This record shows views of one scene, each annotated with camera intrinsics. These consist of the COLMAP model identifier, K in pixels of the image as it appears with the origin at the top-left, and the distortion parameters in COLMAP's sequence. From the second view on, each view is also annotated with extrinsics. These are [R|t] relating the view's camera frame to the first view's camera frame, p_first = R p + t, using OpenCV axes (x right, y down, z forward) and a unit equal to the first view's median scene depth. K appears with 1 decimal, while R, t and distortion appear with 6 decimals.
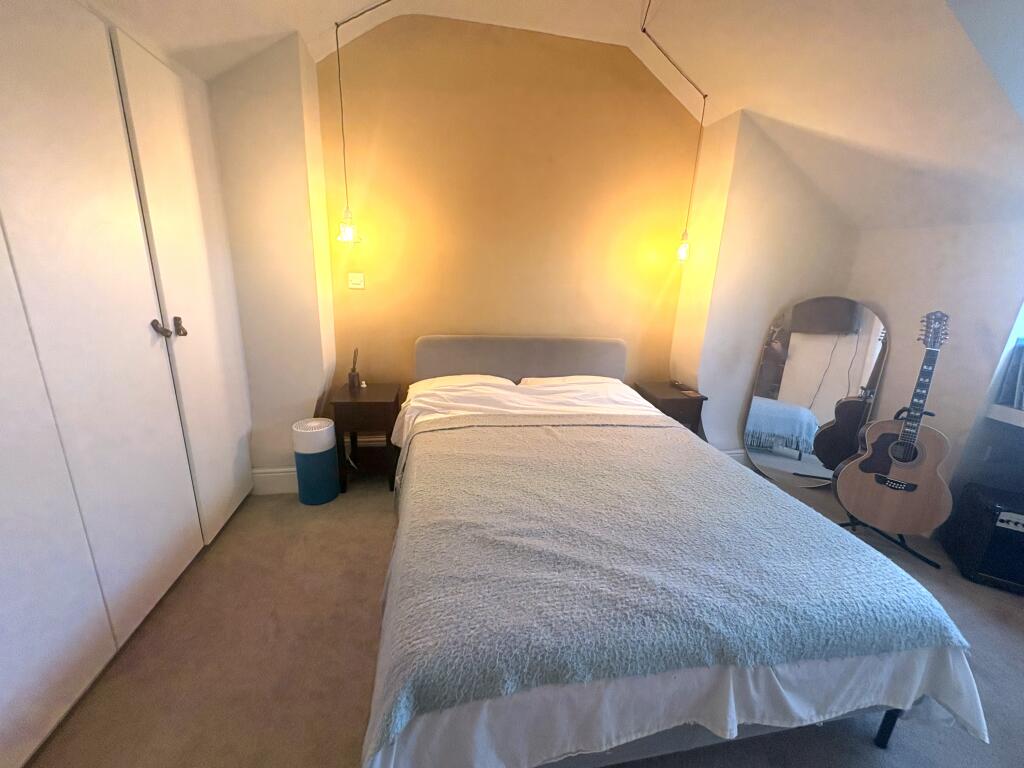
lens RADIAL K [[406.0, 0, 512.0], [0, 406.0, 384.0], [0, 0, 1]] dist [0.000977, -0.000478]
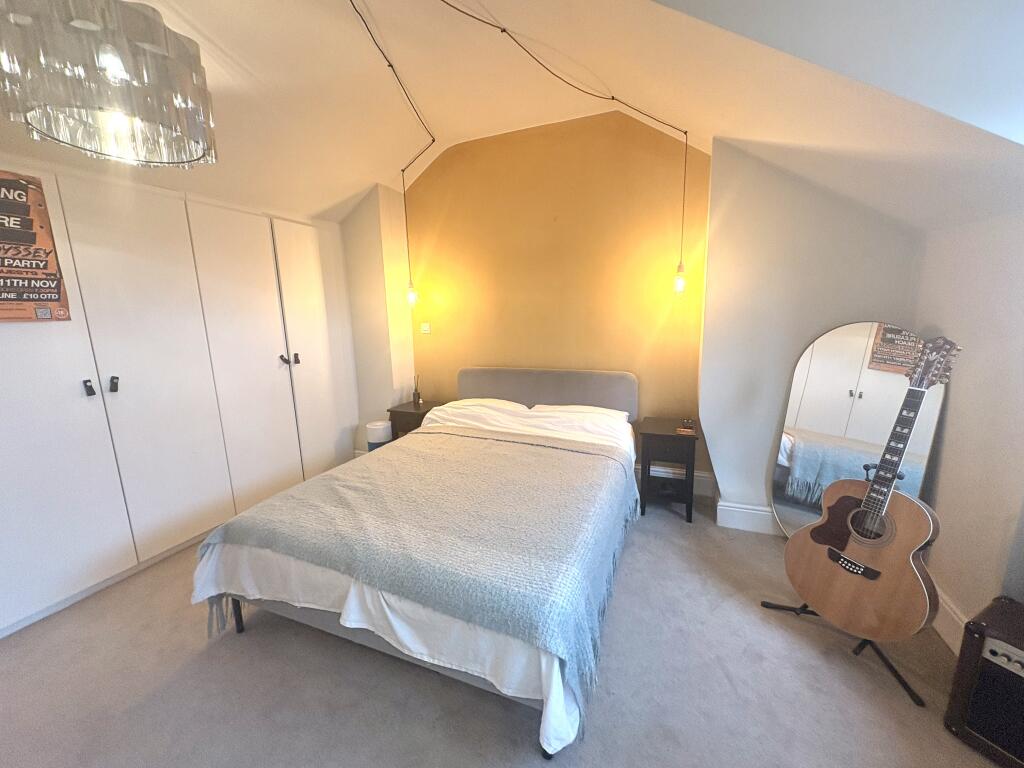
lens RADIAL K [[406.0, 0, 512.0], [0, 406.0, 384.0], [0, 0, 1]] dist [0.000977, -0.000478]
pose [[0.836715, 0.031921, -0.546707, 0.800864], [-0.083237, 0.994114, -0.069347, 0.016634], [0.541276, 0.103530, 0.834447, -0.004691]]
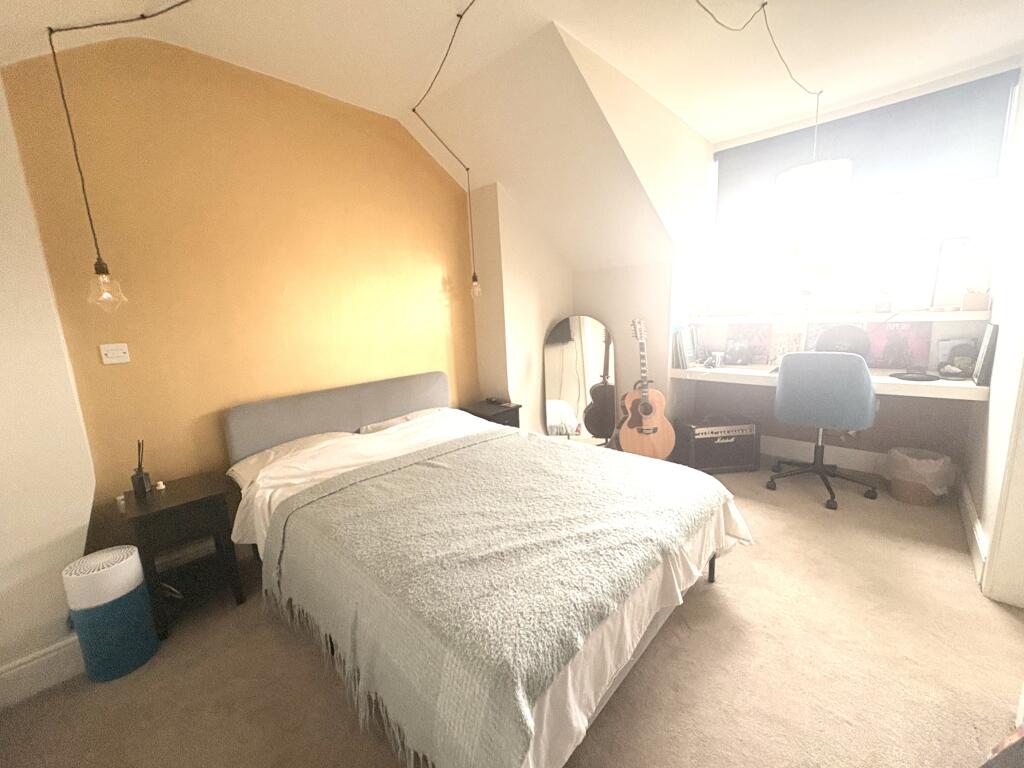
lens RADIAL K [[408.5, 0, 512.0], [0, 408.5, 384.0], [0, 0, 1]] dist [0.000554, 0.000020]
pose [[0.804200, -0.186138, 0.564460, -0.284469], [0.239678, 0.970617, -0.021401, -0.011089], [-0.543891, 0.152500, 0.825183, -0.008032]]
